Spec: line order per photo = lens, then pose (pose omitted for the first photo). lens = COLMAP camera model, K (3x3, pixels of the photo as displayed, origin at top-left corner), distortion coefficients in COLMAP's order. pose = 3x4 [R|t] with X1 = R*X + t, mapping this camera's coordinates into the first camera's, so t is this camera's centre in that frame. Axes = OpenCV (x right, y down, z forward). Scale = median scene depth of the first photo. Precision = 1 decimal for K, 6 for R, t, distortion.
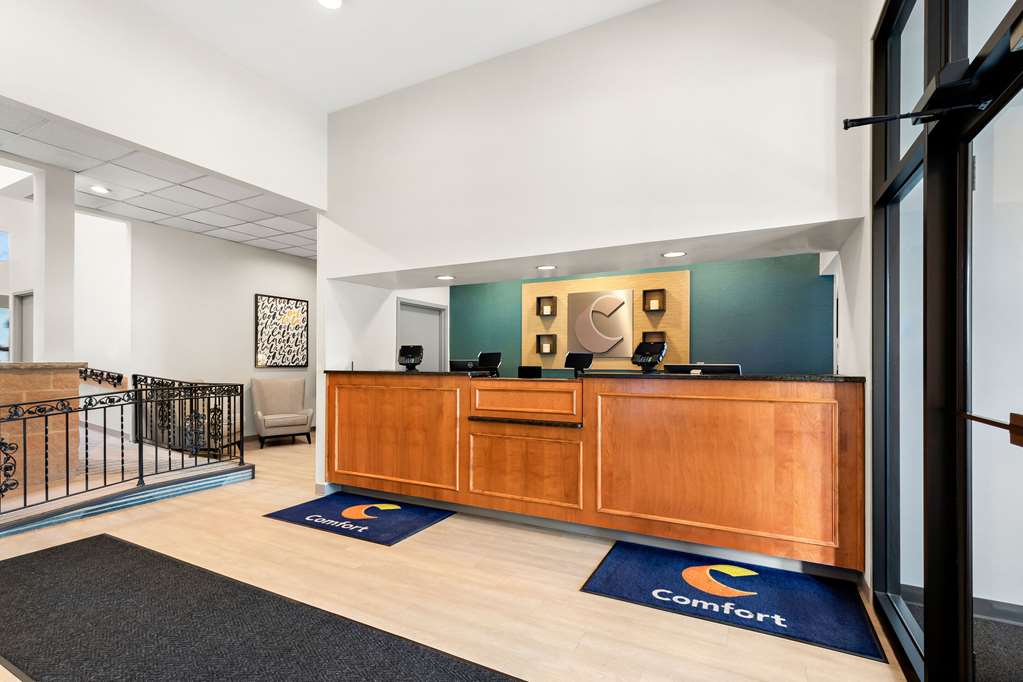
lens RADIAL K [[469.9, 0, 509.5], [0, 469.9, 361.9], [0, 0, 1]] dist [0.007577, -0.001500]
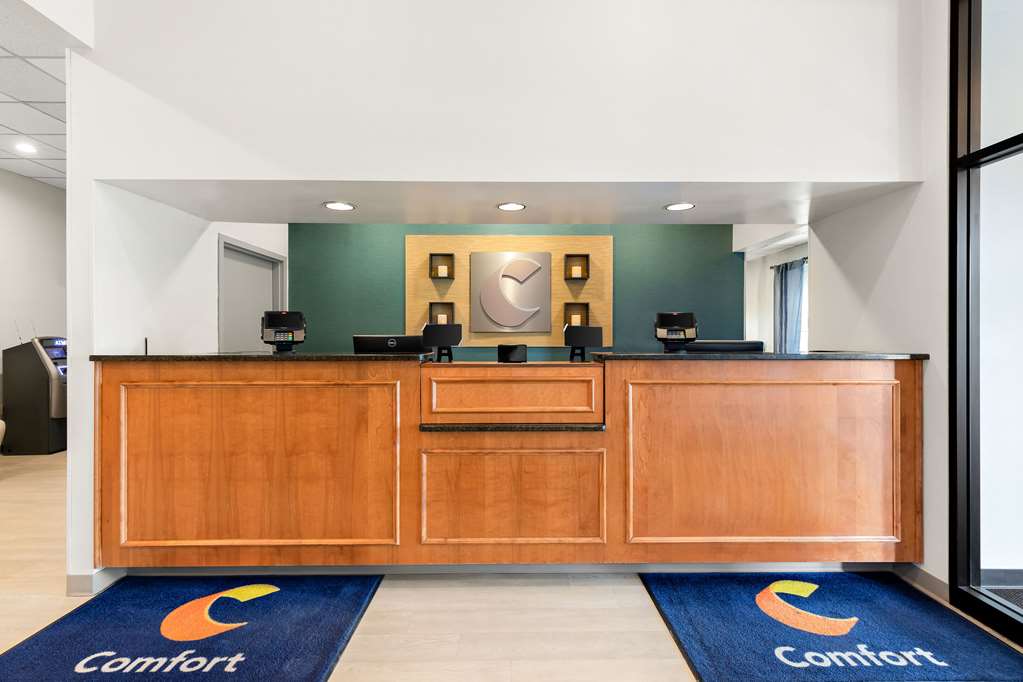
lens RADIAL K [[469.9, 0, 512.3], [0, 469.9, 339.8], [0, 0, 1]] dist [0.007577, -0.001500]
pose [[0.882463, -0.004288, 0.470362, -0.273430], [0.001482, 0.999979, 0.006336, -0.002211], [-0.470379, -0.004894, 0.882451, 0.383467]]
